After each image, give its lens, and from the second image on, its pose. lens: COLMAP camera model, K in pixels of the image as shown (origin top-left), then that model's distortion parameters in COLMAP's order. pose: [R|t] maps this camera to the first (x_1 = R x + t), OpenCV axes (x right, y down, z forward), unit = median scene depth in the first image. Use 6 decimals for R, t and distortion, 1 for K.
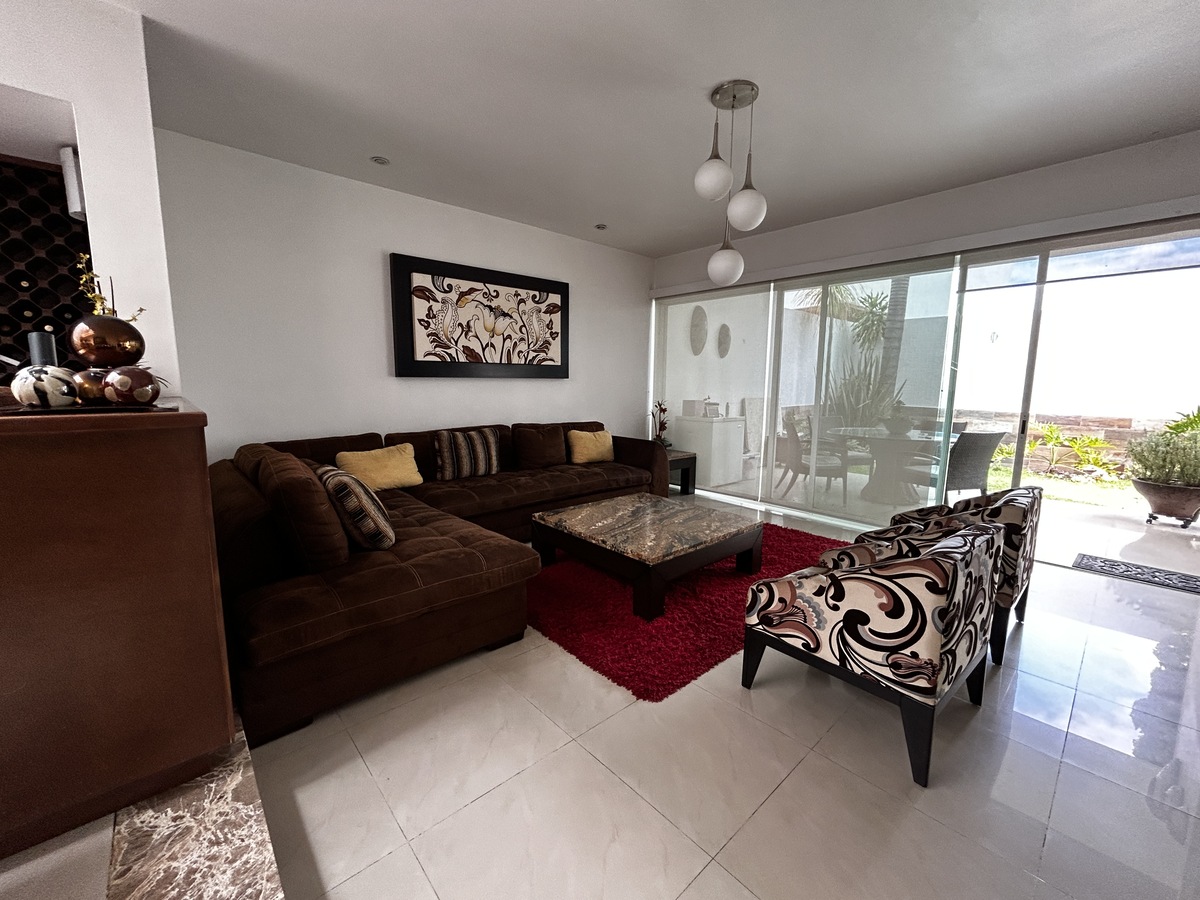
lens RADIAL K [[489.7, 0, 595.3], [0, 489.7, 451.1], [0, 0, 1]] dist [-0.001817, 0.000054]
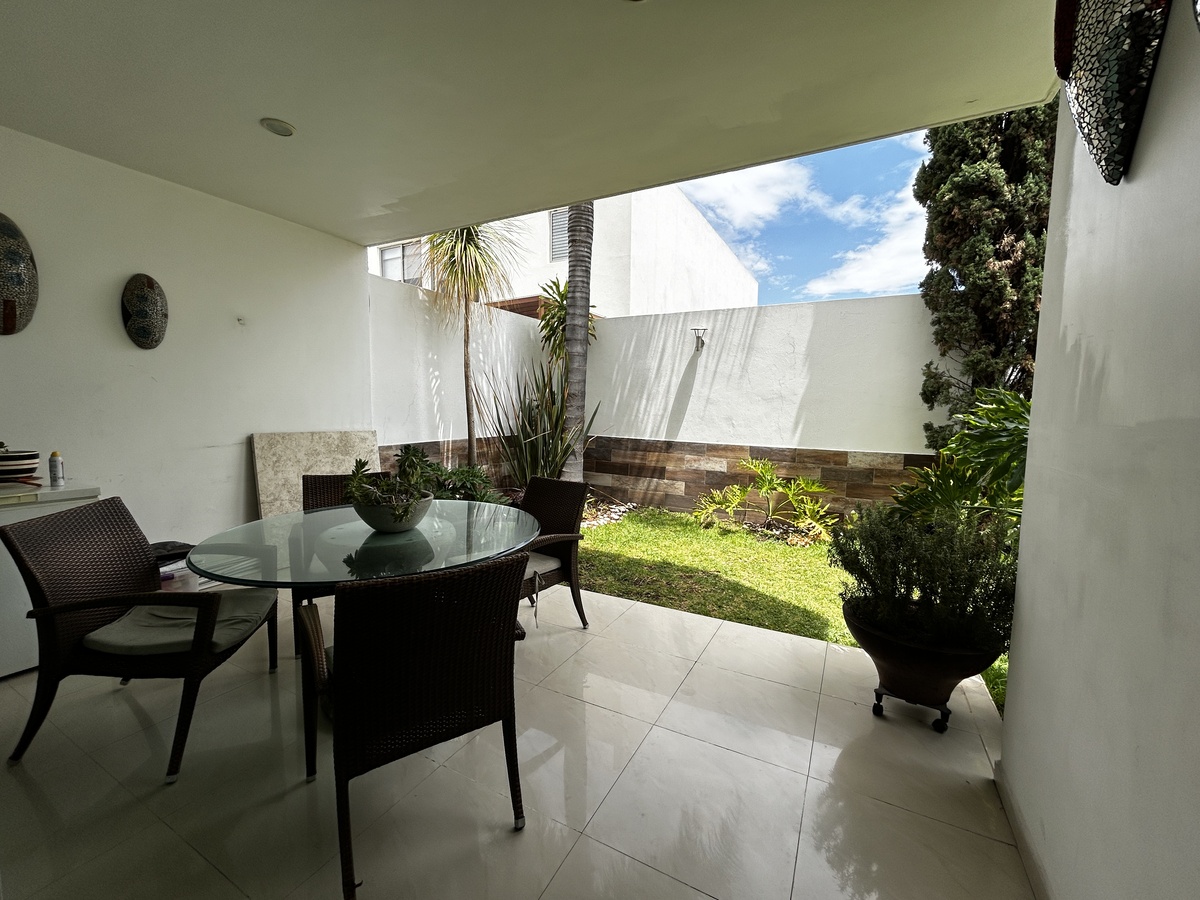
lens RADIAL K [[489.7, 0, 604.1], [0, 489.7, 450.1], [0, 0, 1]] dist [-0.001817, 0.000054]
pose [[0.937211, -0.028806, 0.347572, 0.767799], [0.047353, 0.997865, -0.044985, -0.086611], [-0.345534, 0.058619, 0.936573, 0.668376]]
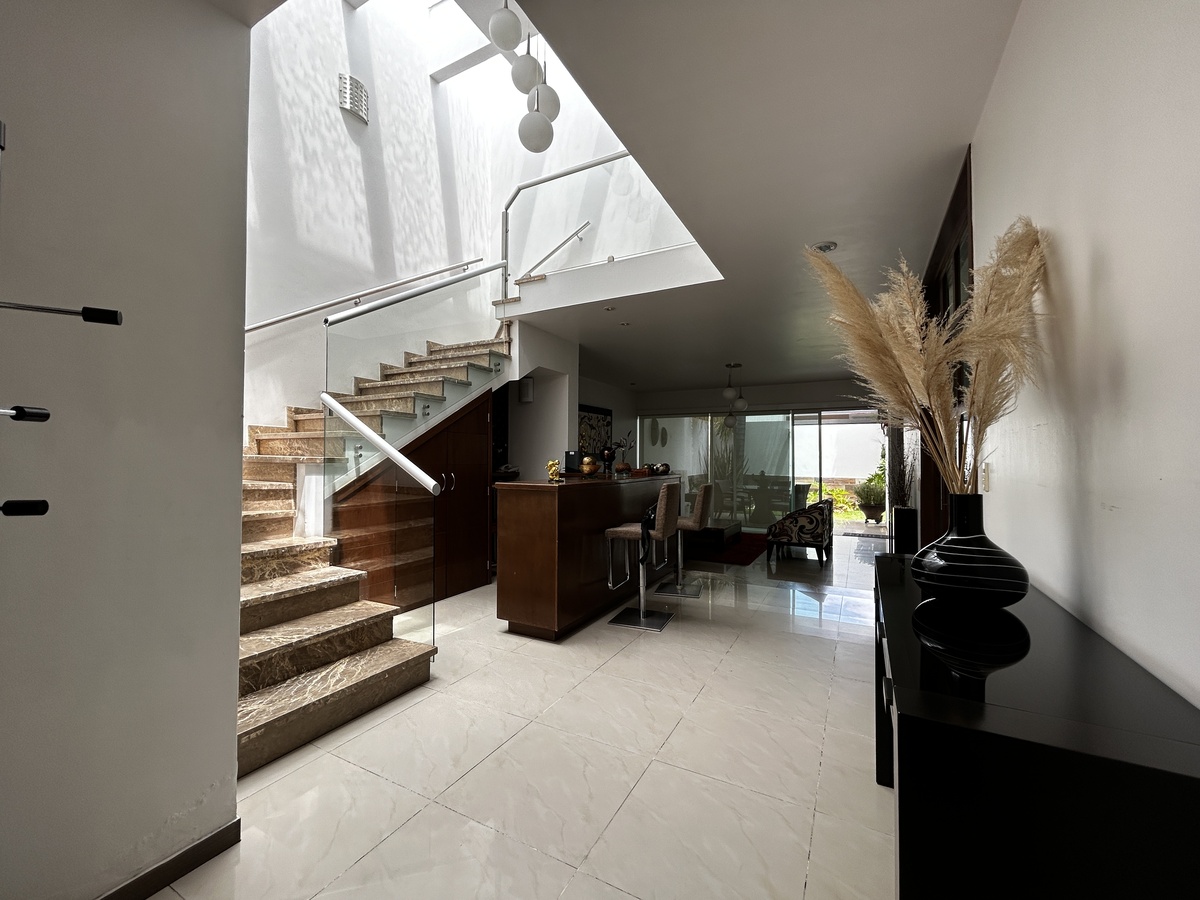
lens RADIAL K [[489.7, 0, 600.1], [0, 489.7, 451.6], [0, 0, 1]] dist [-0.001817, 0.000054]
pose [[0.940025, 0.000098, 0.341106, -0.796066], [0.051746, 0.988386, -0.142885, 0.081569], [-0.337158, 0.151966, 0.929102, -0.741712]]
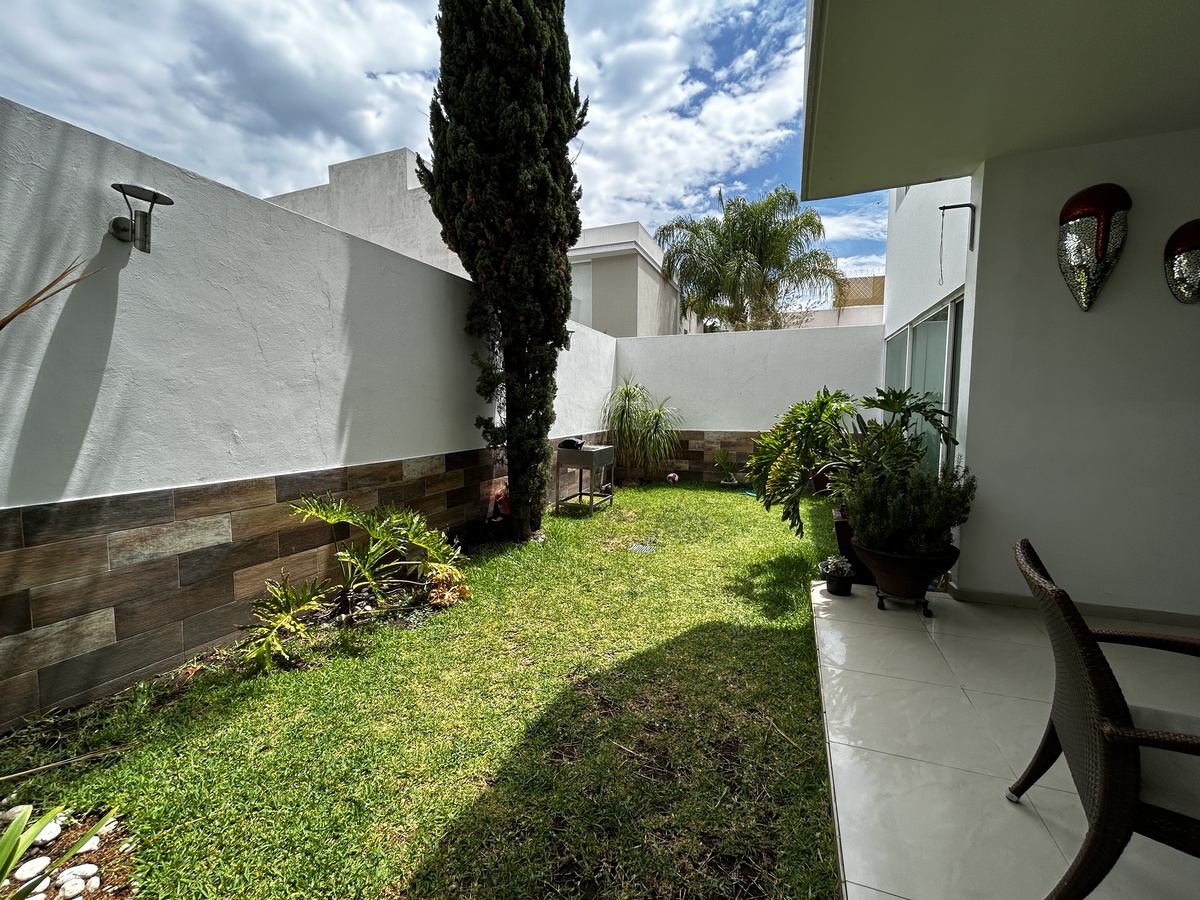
lens RADIAL K [[489.7, 0, 602.1], [0, 489.7, 448.1], [0, 0, 1]] dist [-0.001817, 0.000054]
pose [[-0.450614, -0.087786, 0.888392, 0.798995], [0.126473, 0.978838, 0.160874, -0.229543], [-0.883715, 0.184850, -0.429976, 1.660835]]
